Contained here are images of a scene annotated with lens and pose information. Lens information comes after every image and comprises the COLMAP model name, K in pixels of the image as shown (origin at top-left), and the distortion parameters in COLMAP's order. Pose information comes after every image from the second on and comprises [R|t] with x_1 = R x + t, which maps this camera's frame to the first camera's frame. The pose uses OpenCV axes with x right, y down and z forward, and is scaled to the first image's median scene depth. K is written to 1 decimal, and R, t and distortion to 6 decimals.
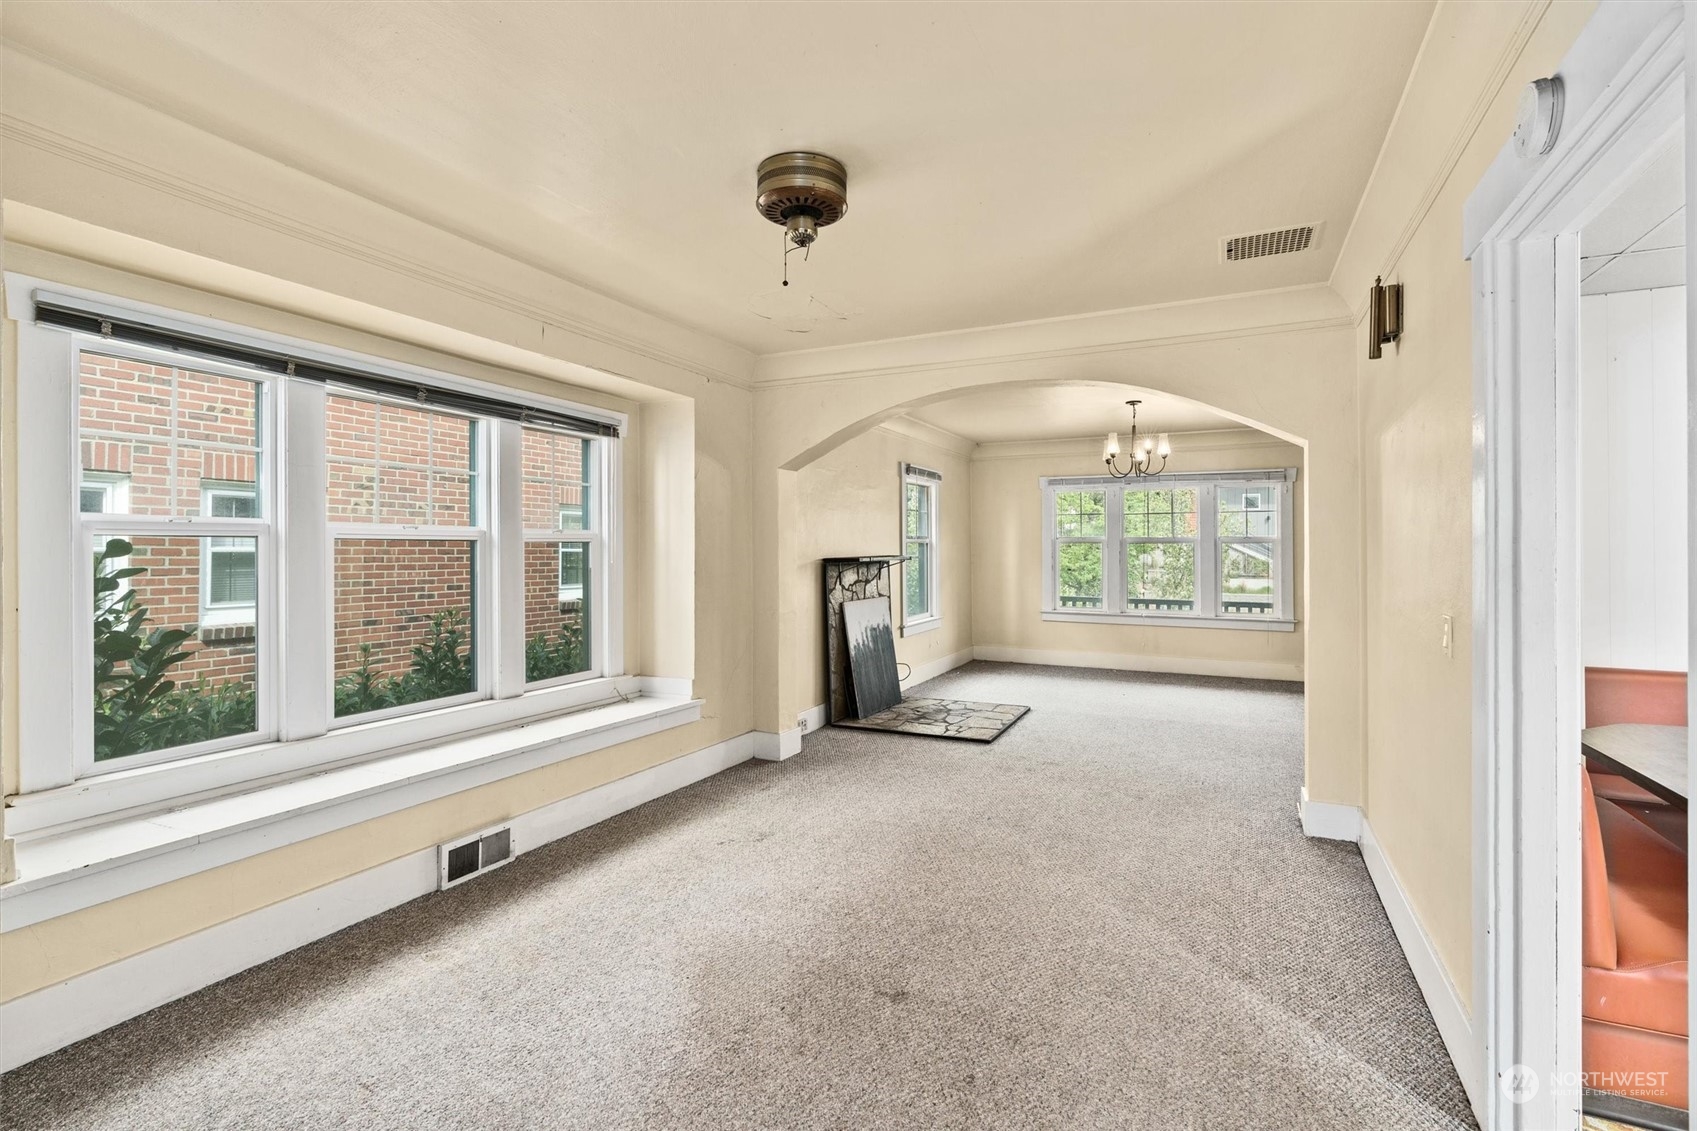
lens RADIAL K [[773.2, 0, 836.3], [0, 773.2, 570.9], [0, 0, 1]] dist [-0.008949, 0.001363]
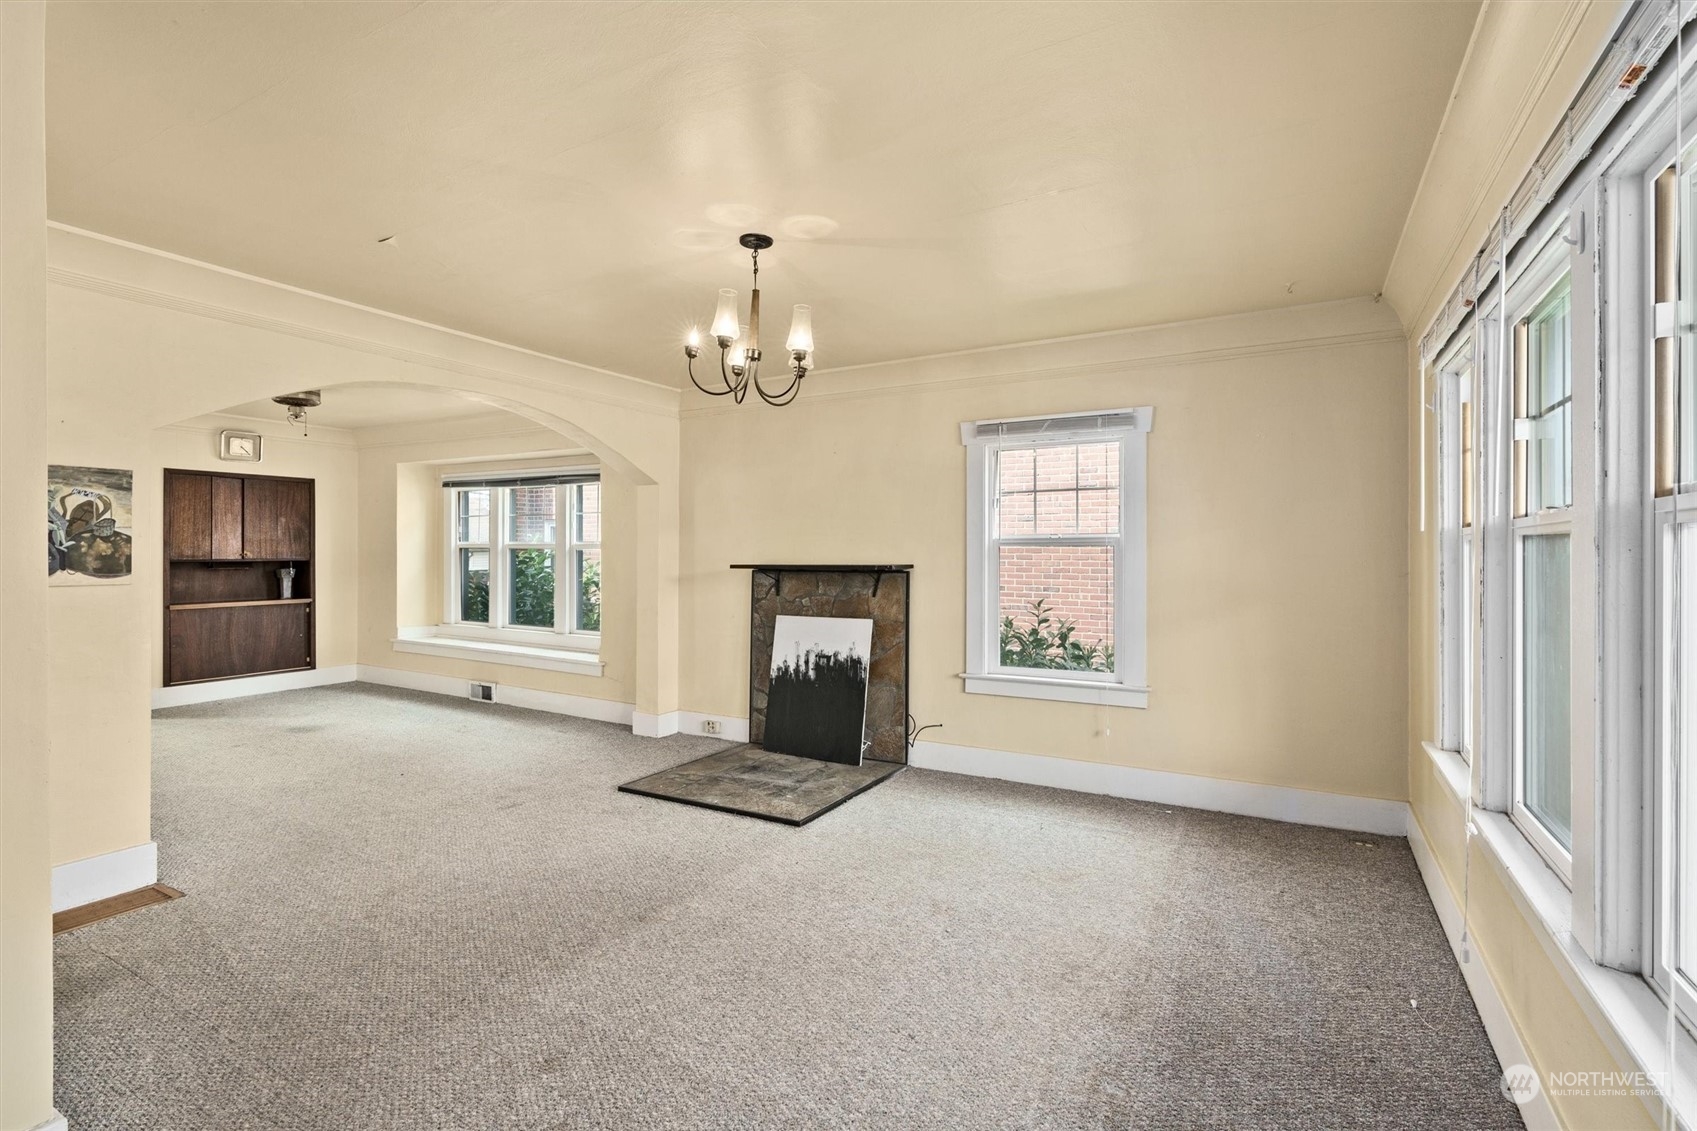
lens RADIAL K [[773.2, 0, 854.7], [0, 773.2, 555.2], [0, 0, 1]] dist [-0.008949, 0.001363]
pose [[-0.042100, 0.003454, -0.999107, 1.414143], [-0.030566, 0.999522, 0.004744, -0.055218], [0.998646, 0.030738, -0.041974, 1.795383]]
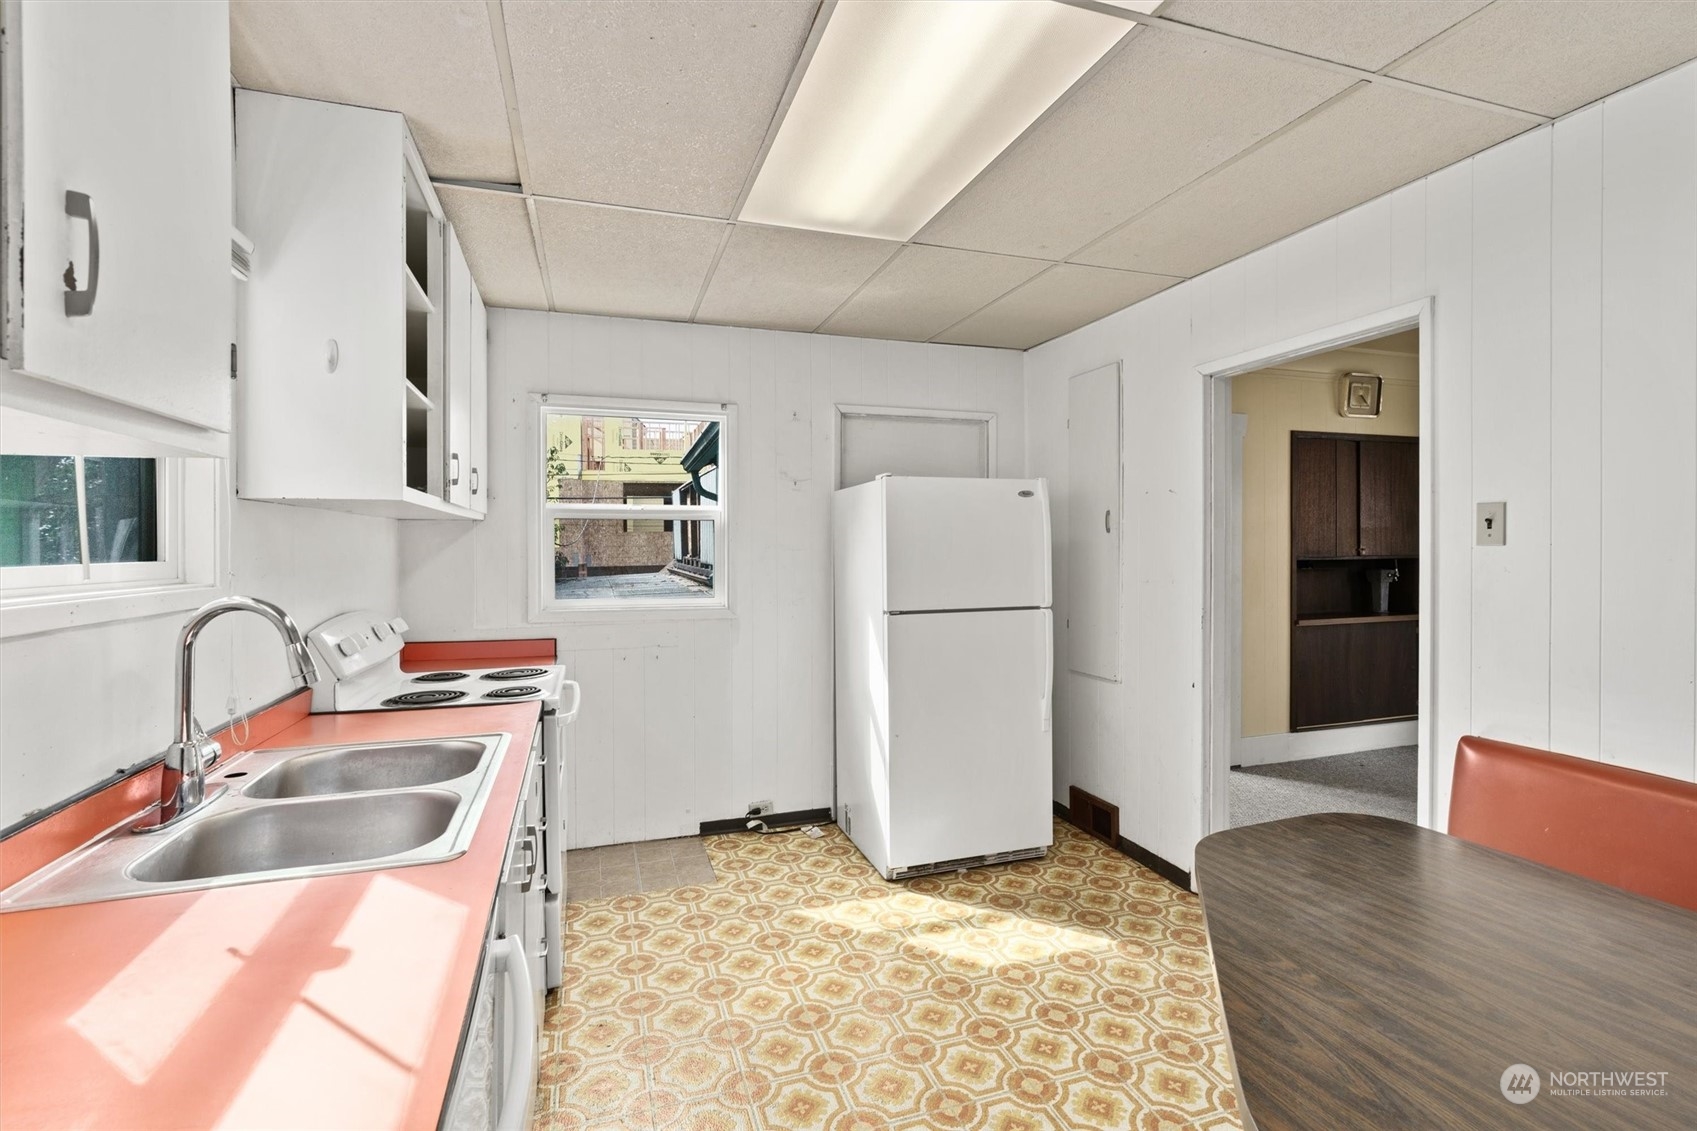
lens RADIAL K [[773.2, 0, 851.5], [0, 773.2, 555.7], [0, 0, 1]] dist [-0.008949, 0.001363]
pose [[-0.697007, 0.011160, -0.716978, 1.148756], [-0.016525, 0.999363, 0.031620, -0.019403], [0.716874, 0.033887, -0.696378, 0.511304]]
